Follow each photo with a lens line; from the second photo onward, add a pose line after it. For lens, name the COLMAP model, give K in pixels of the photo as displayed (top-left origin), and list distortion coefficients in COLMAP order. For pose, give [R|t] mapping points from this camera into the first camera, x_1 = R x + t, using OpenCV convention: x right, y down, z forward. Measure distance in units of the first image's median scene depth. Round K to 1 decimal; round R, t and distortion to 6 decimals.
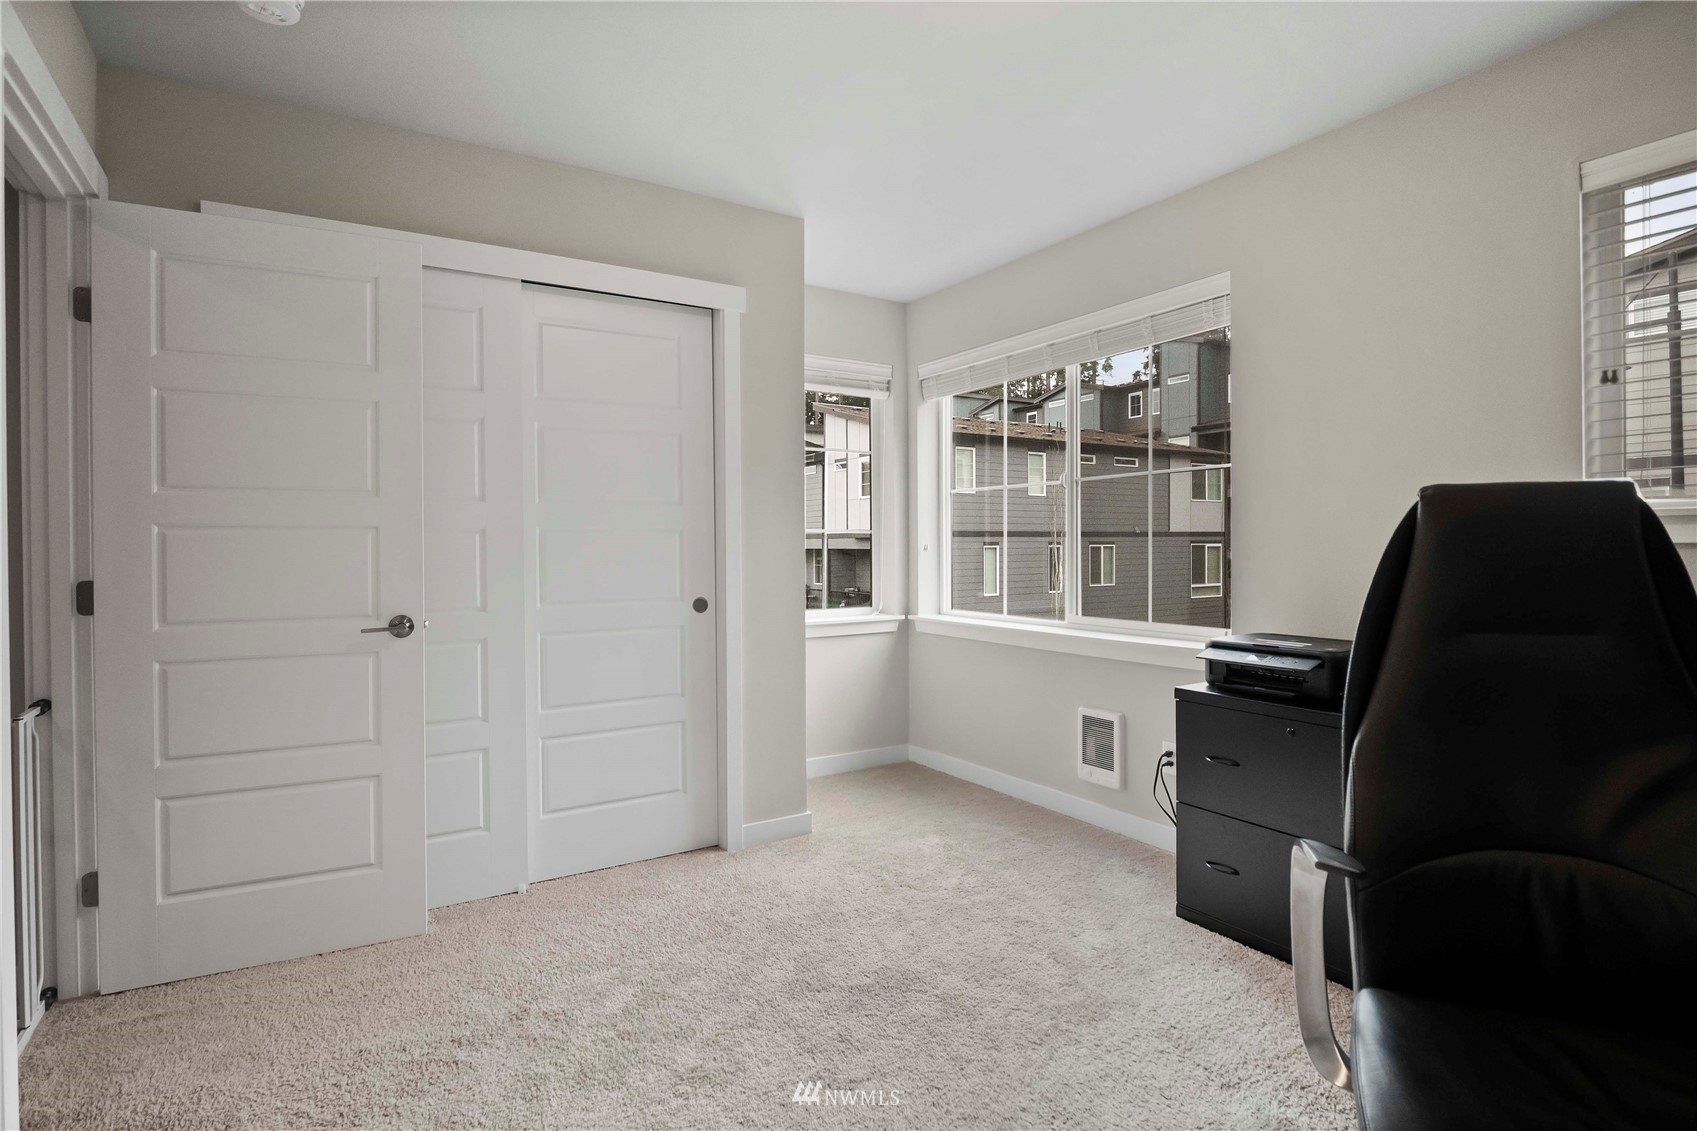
lens RADIAL K [[827.1, 0, 848.5], [0, 827.1, 565.5], [0, 0, 1]] dist [-0.002999, -0.008852]
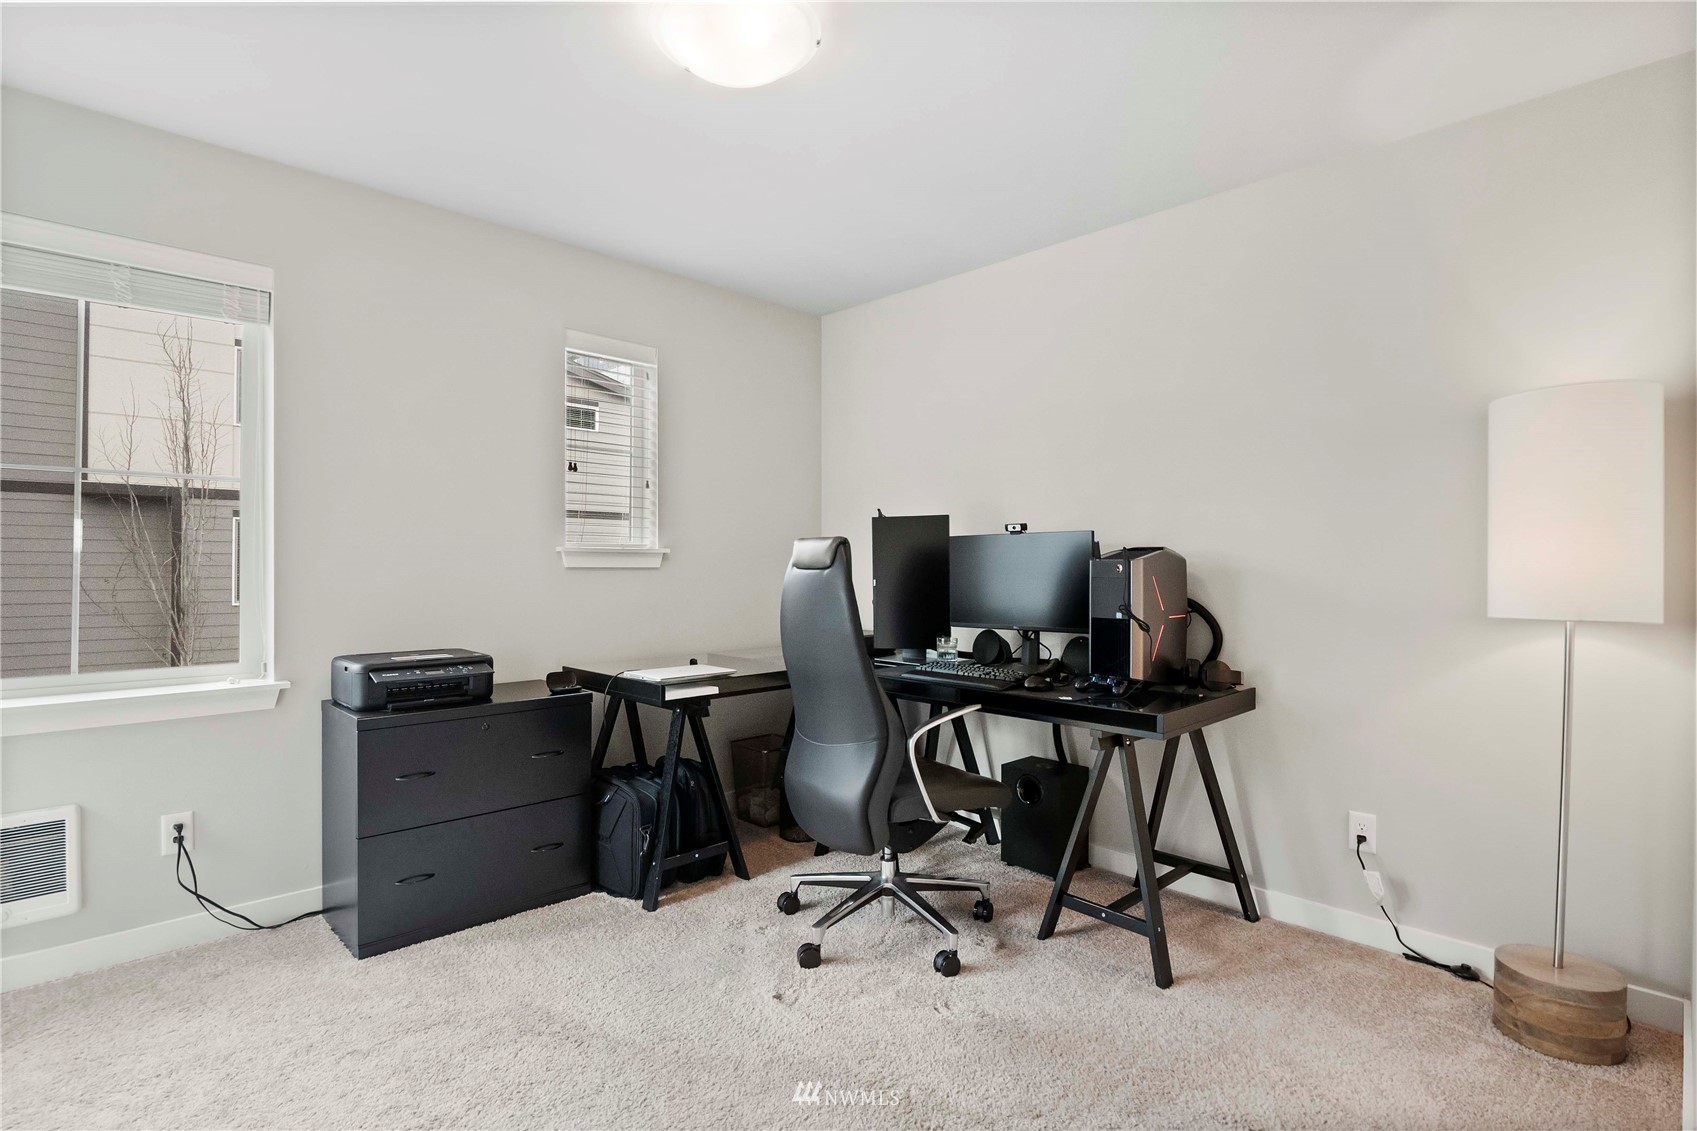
lens RADIAL K [[827.1, 0, 848.5], [0, 827.1, 565.5], [0, 0, 1]] dist [-0.002999, -0.008852]
pose [[-0.203575, 0.008404, 0.979023, -0.494522], [0.022763, 0.999733, -0.003848, -0.007962], [-0.978795, 0.021502, -0.203712, 0.490703]]
